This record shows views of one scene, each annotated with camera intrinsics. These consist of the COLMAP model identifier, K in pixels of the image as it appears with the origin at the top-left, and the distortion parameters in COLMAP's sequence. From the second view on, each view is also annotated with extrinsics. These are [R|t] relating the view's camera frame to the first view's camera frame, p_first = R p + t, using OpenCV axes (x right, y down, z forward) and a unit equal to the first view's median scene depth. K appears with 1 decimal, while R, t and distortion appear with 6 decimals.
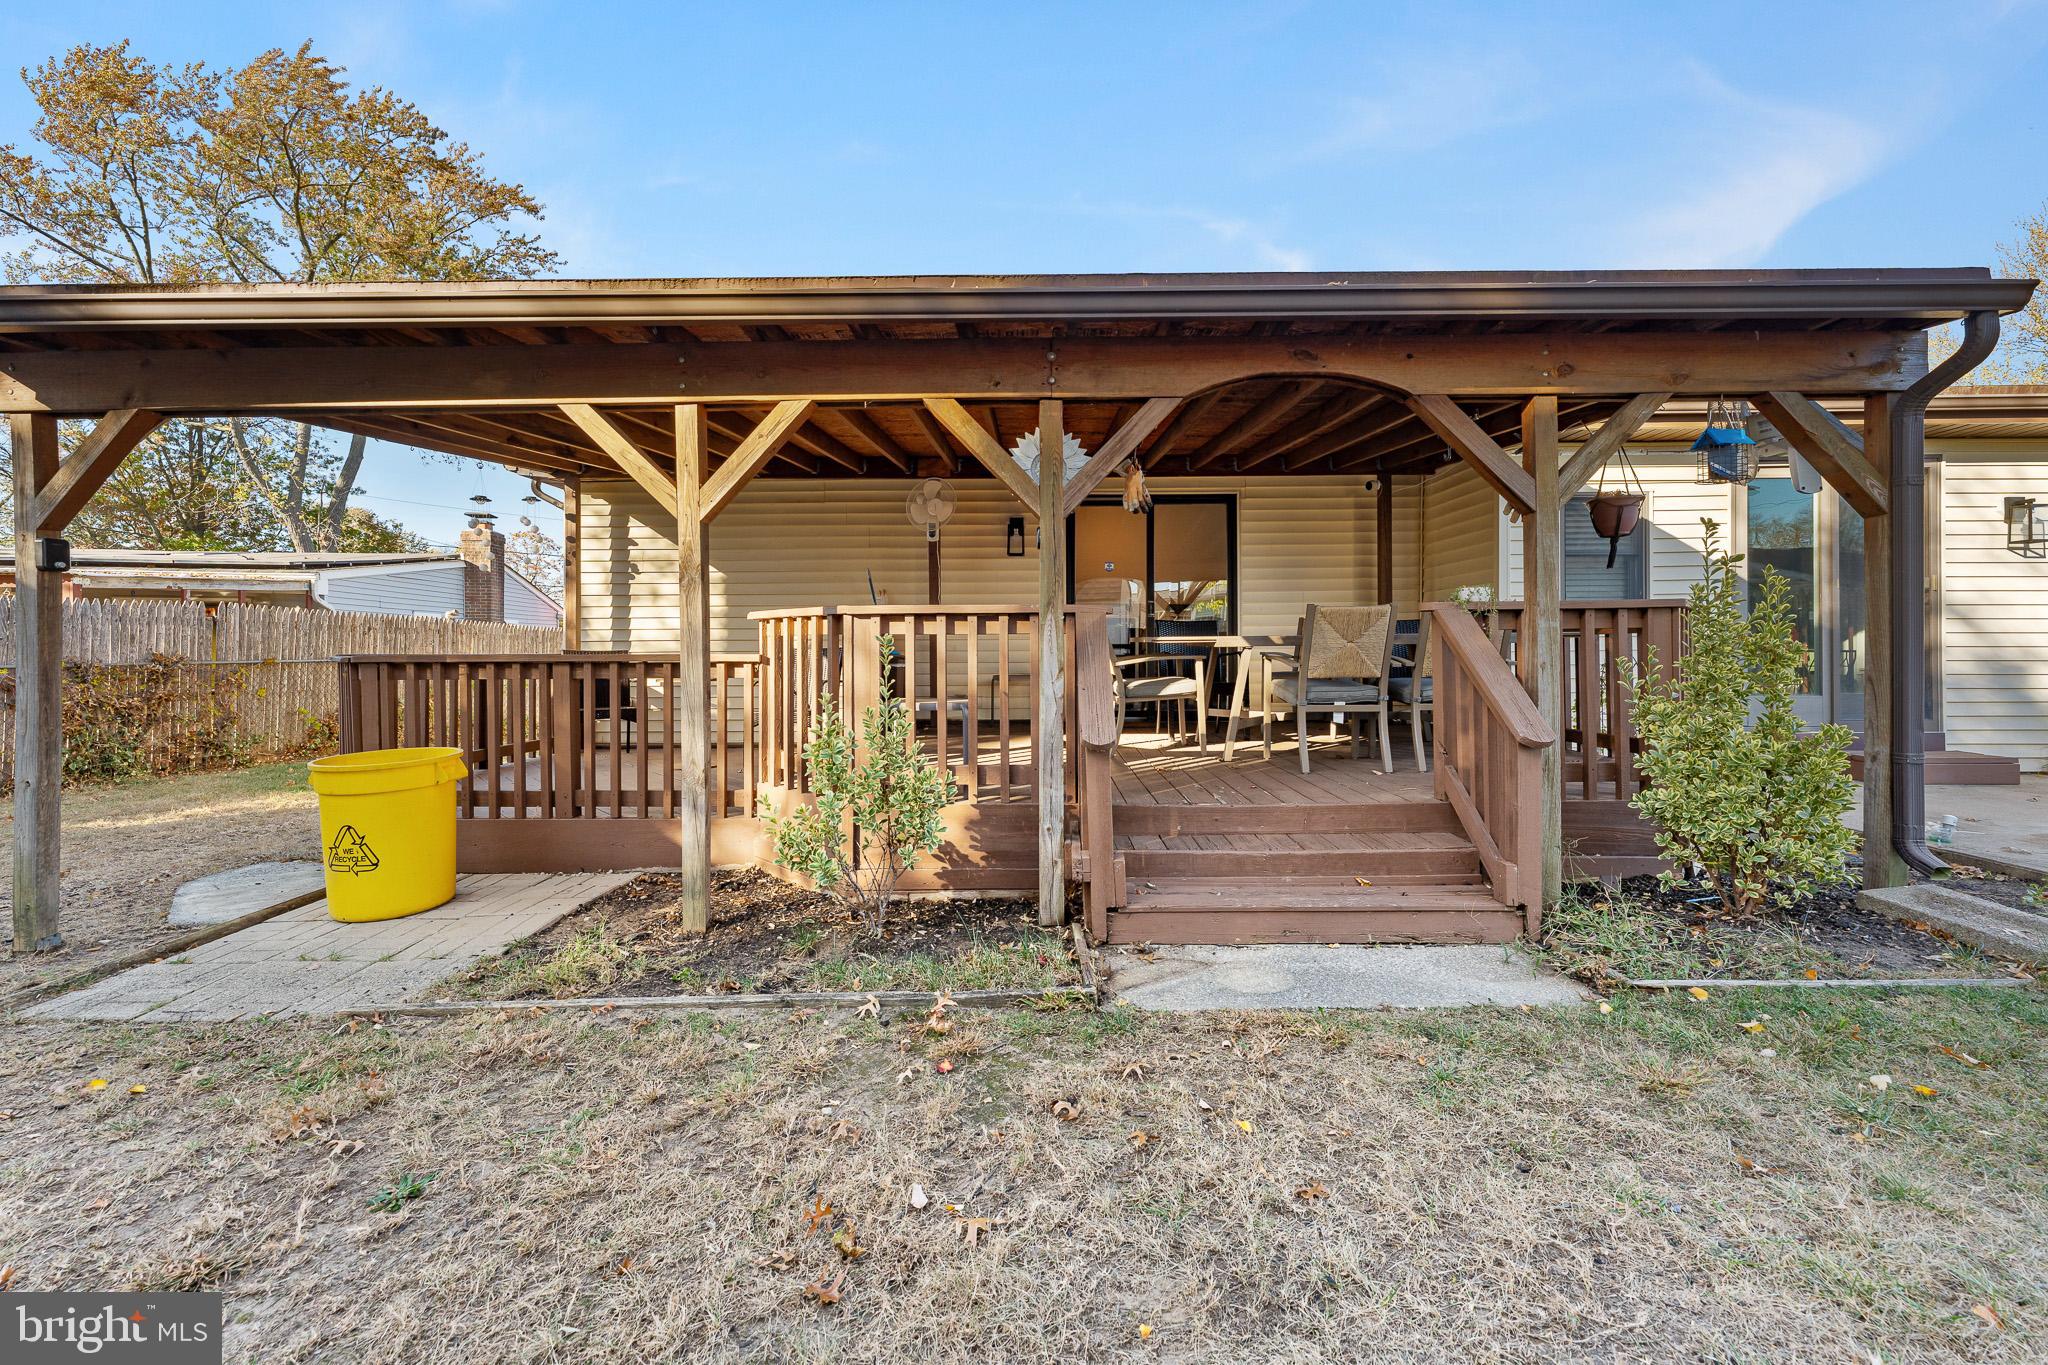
lens RADIAL K [[782.0, 0, 1020.9], [0, 782.0, 633.5], [0, 0, 1]] dist [0.003427, 0.000450]
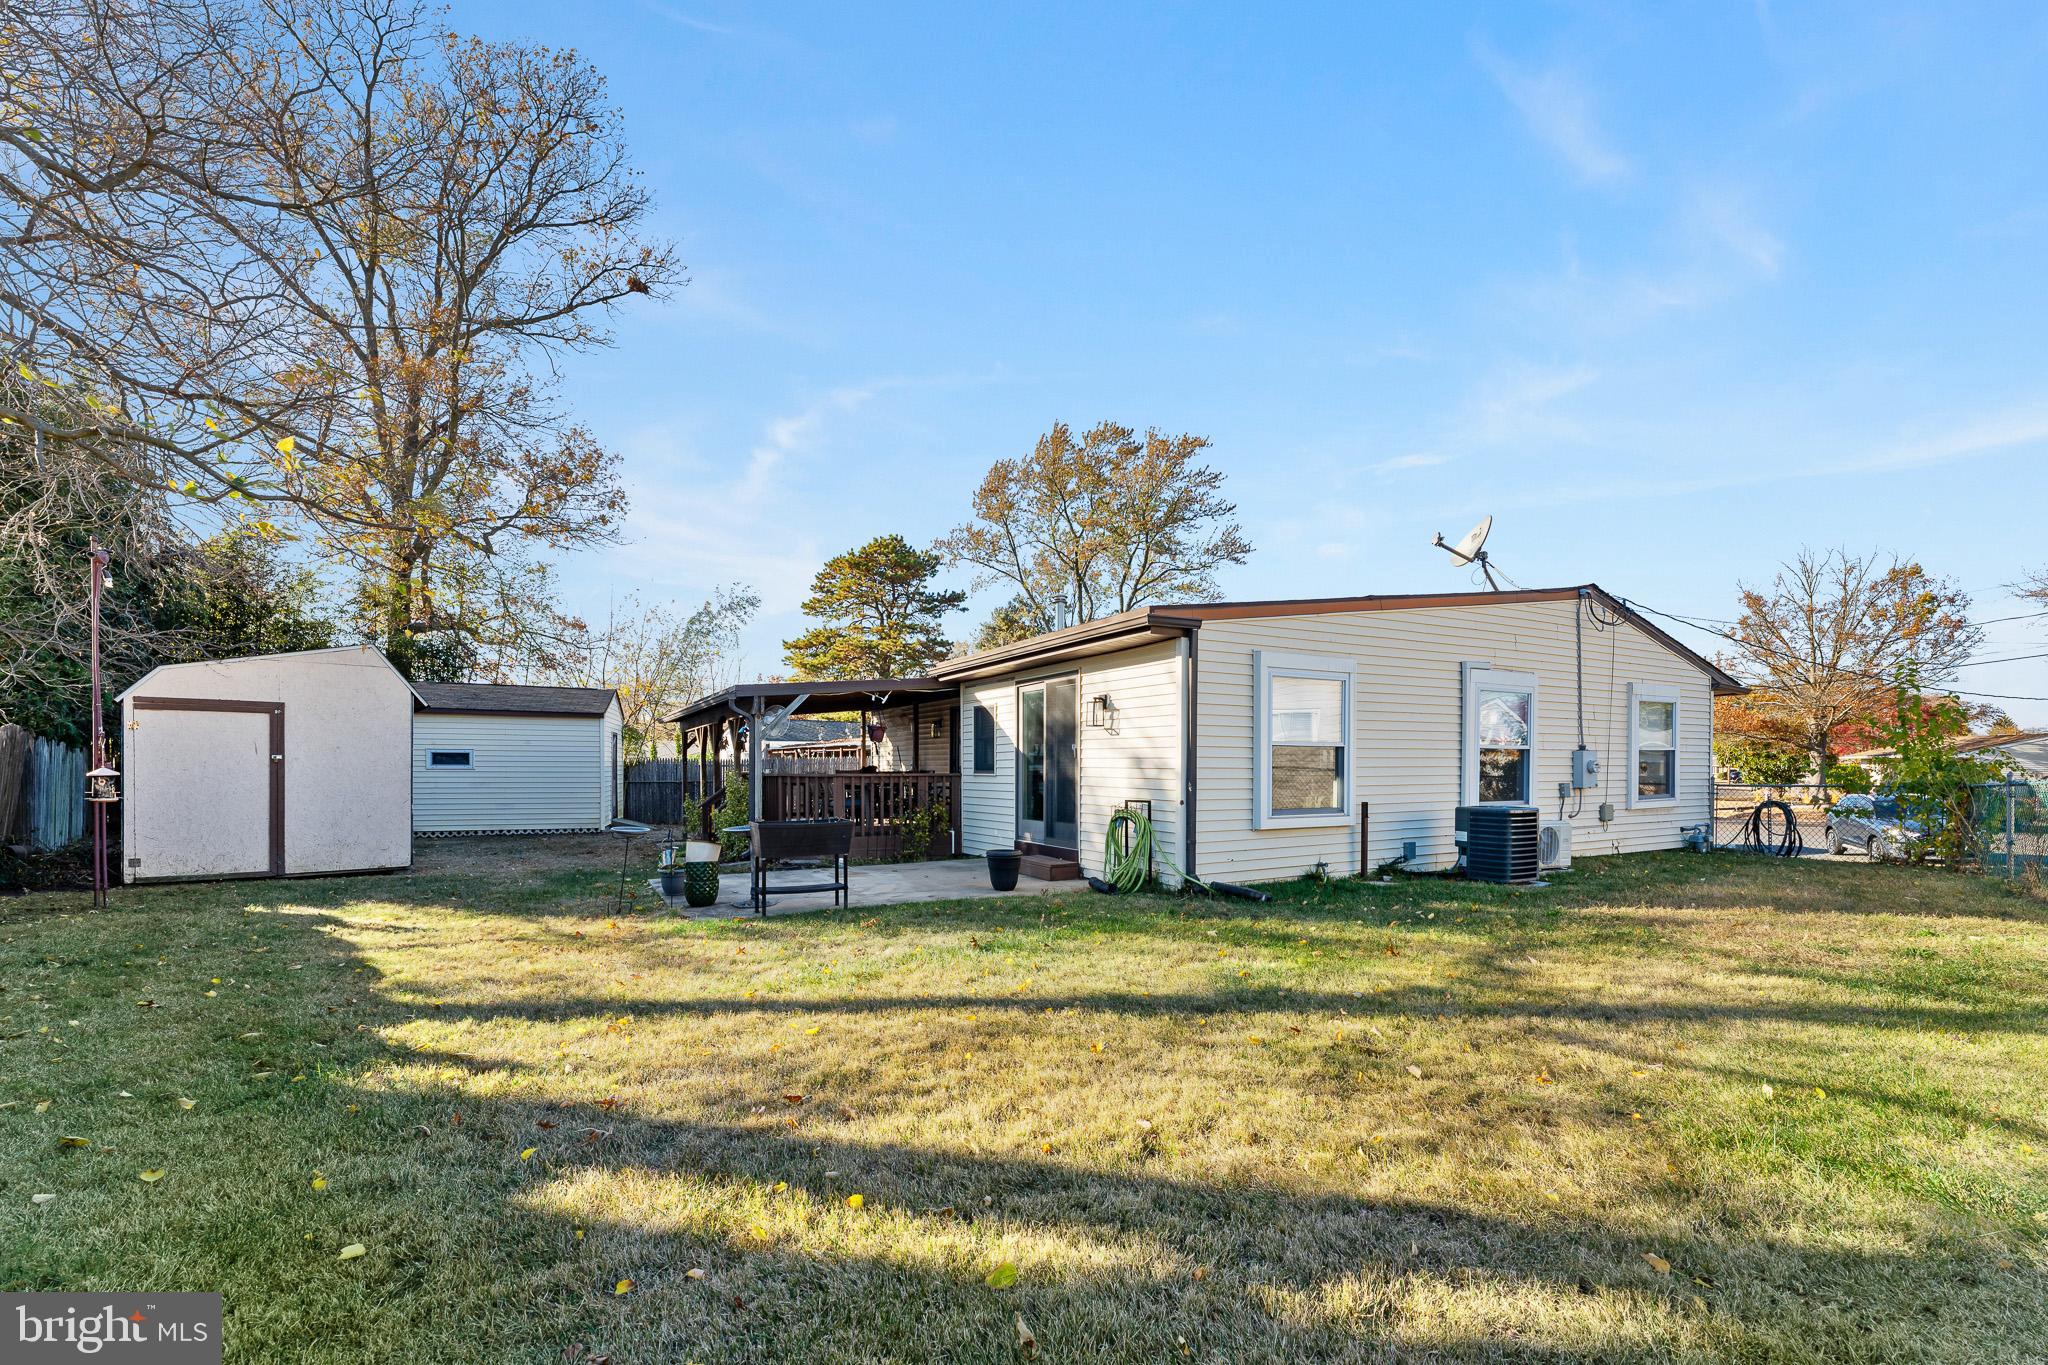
lens RADIAL K [[844.8, 0, 1023.1], [0, 844.8, 757.5], [0, 0, 1]] dist [-0.000420, 0.000194]
pose [[0.493855, 0.000461, -0.869544, 1.854507], [-0.000727, 1.000000, 0.000117, -0.042952], [0.869544, 0.000574, 0.493855, 0.079375]]
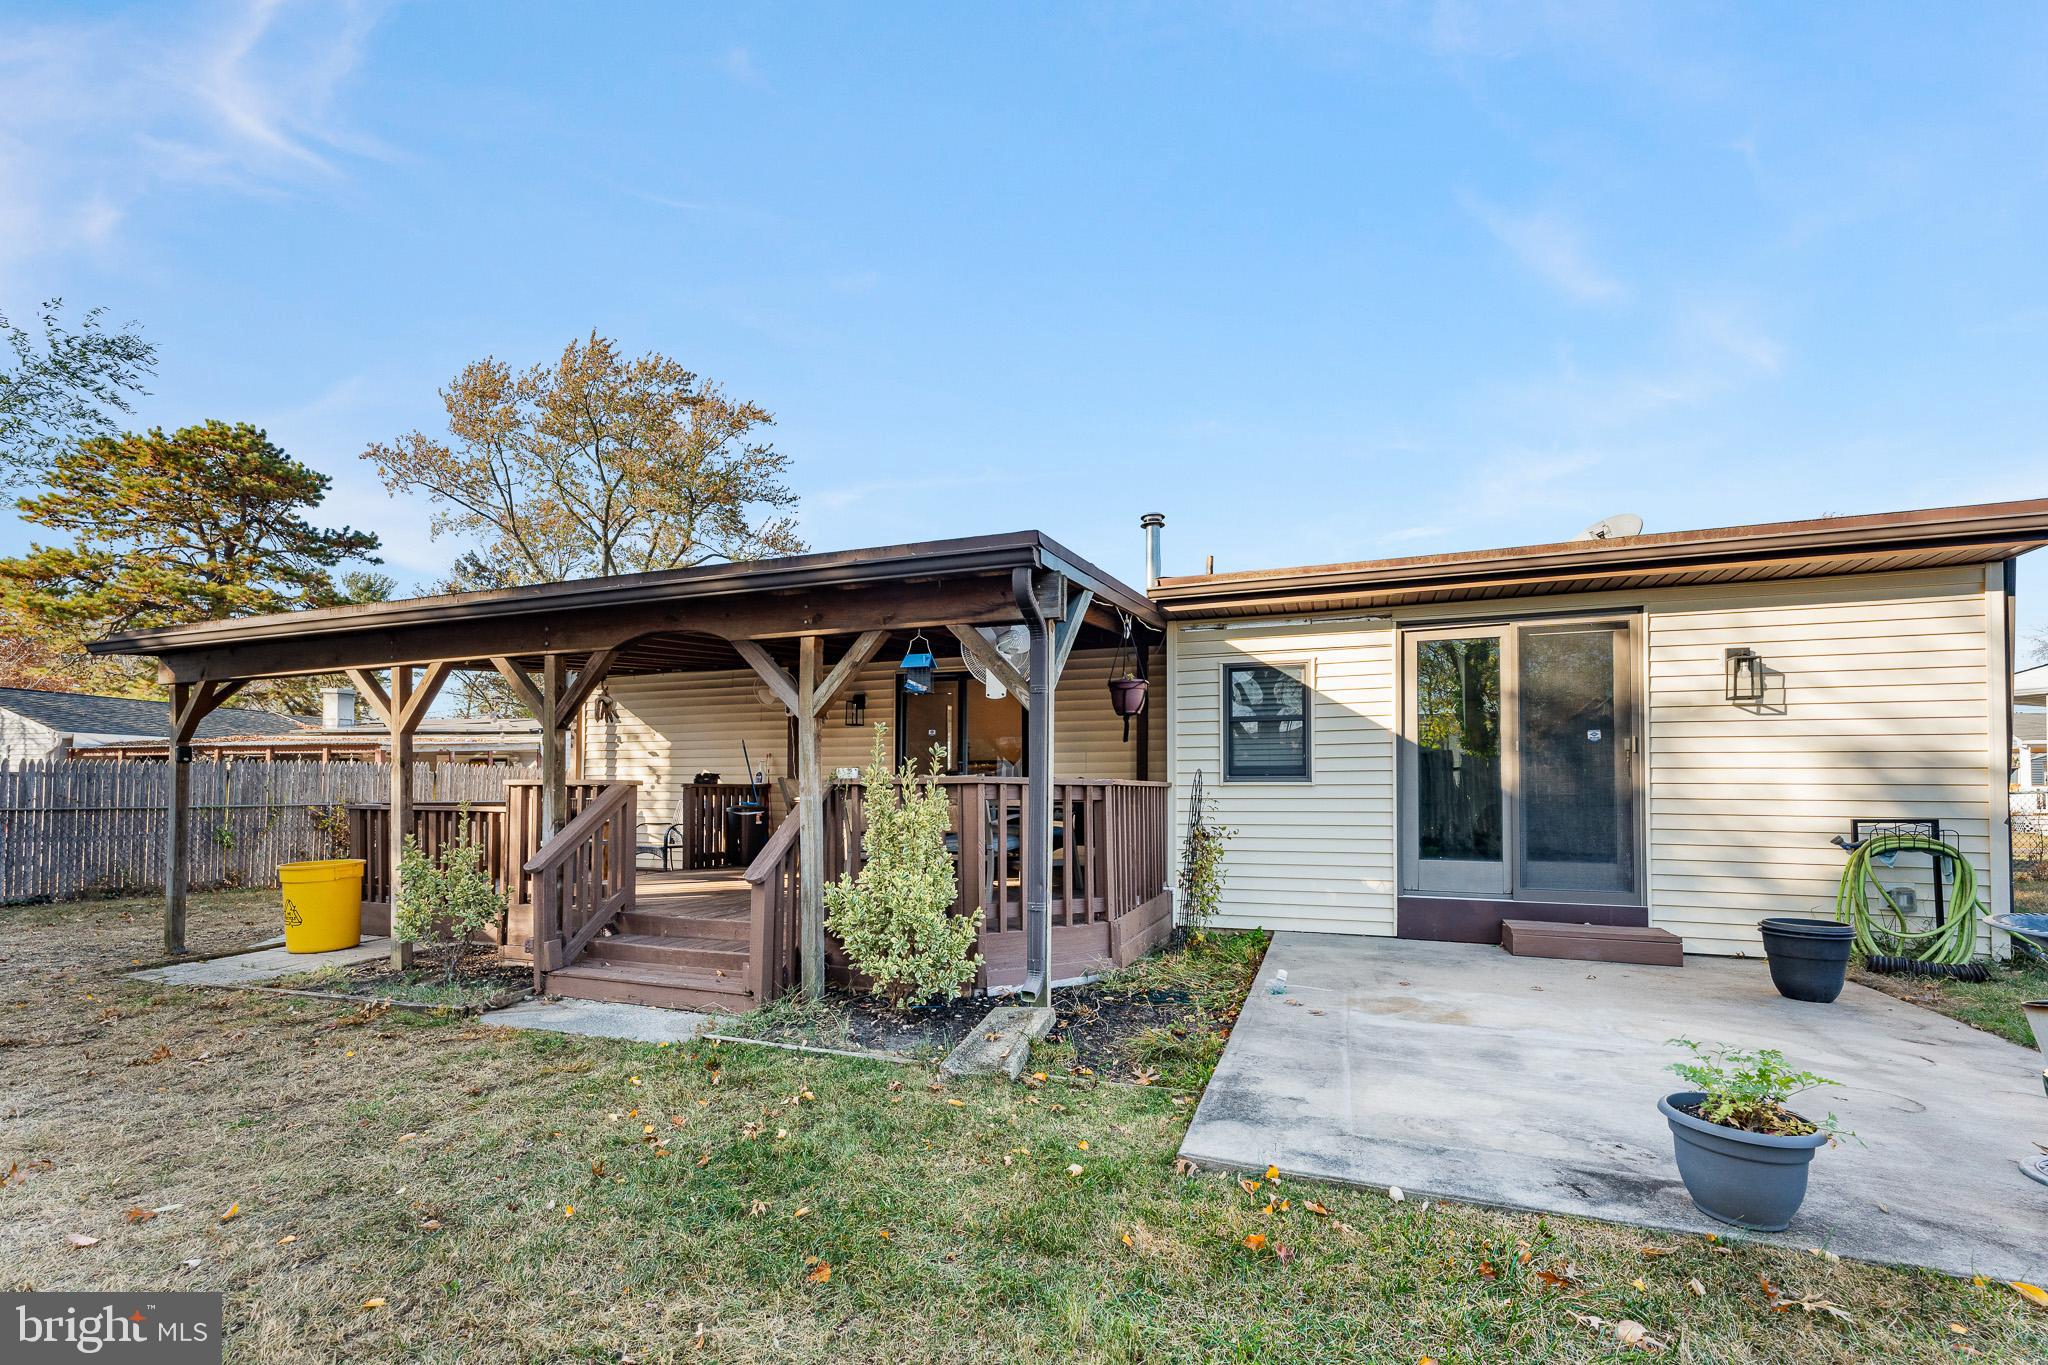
lens RADIAL K [[797.6, 0, 1026.5], [0, 797.6, 772.1], [0, 0, 1]] dist [0.000283, -0.000038]
pose [[0.945603, 0.000544, -0.325324, 0.580338], [-0.000751, 1.000000, -0.000509, -0.022729], [0.325323, 0.000725, 0.945603, -0.087475]]
